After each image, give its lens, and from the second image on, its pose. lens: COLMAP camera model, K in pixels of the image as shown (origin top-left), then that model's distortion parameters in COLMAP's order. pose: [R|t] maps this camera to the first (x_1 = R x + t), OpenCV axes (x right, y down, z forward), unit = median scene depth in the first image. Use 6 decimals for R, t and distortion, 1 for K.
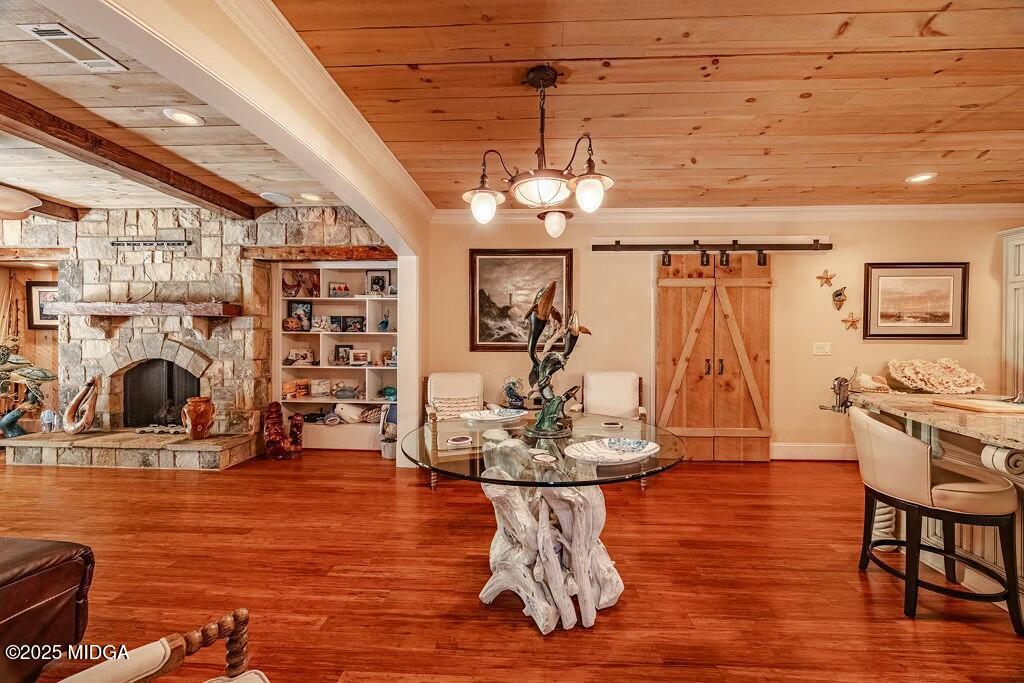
lens RADIAL K [[395.1, 0, 521.0], [0, 395.1, 340.8], [0, 0, 1]] dist [-0.000965, -0.000181]
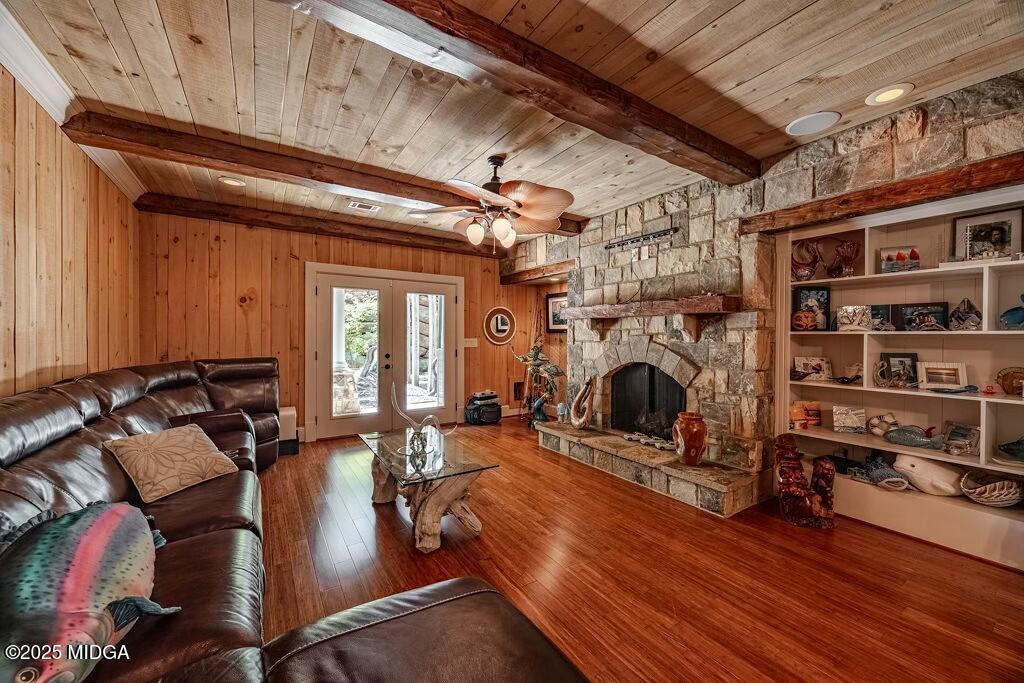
lens RADIAL K [[395.1, 0, 521.0], [0, 395.1, 340.8], [0, 0, 1]] dist [-0.000965, -0.000181]
pose [[0.602728, 0.004578, -0.797933, -0.354660], [-0.007975, 0.999968, -0.000287, -0.003481], [0.797907, 0.006536, 0.602745, 0.213522]]
